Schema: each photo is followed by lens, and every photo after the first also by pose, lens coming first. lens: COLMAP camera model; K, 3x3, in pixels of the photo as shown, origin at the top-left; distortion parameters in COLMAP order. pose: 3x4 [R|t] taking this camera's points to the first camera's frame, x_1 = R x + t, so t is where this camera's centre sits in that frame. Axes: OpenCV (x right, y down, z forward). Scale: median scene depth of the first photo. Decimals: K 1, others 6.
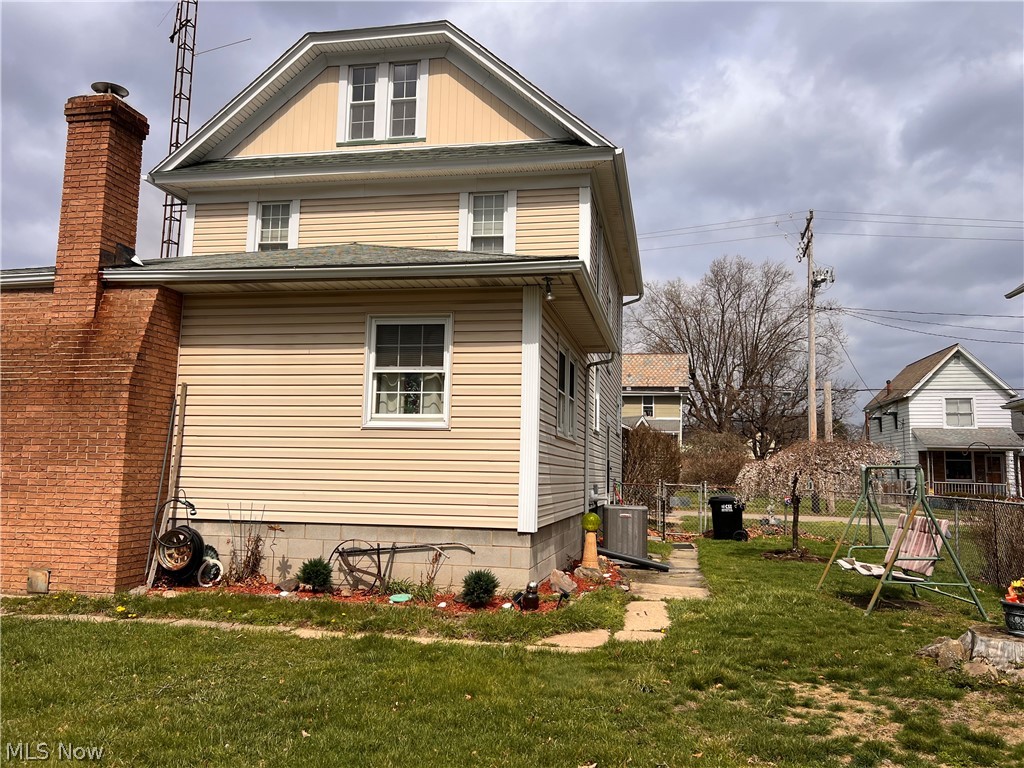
lens RADIAL K [[778.1, 0, 515.6], [0, 778.1, 404.9], [0, 0, 1]] dist [-0.004841, -0.003060]
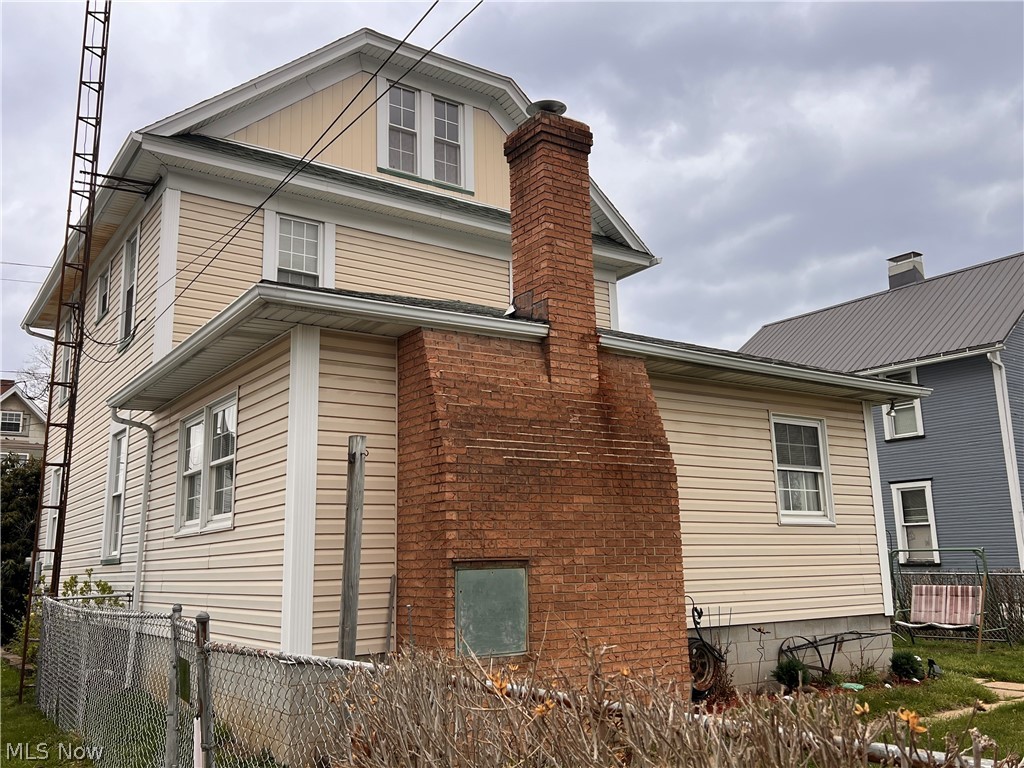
lens RADIAL K [[908.7, 0, 512.0], [0, 908.7, 384.0], [0, 0, 1]] dist [0.081004, -0.013355]
pose [[0.707972, 0.102504, 0.698762, -1.244810], [-0.028592, 0.992760, -0.116662, -0.002052], [-0.705661, 0.062615, 0.705777, 0.371753]]
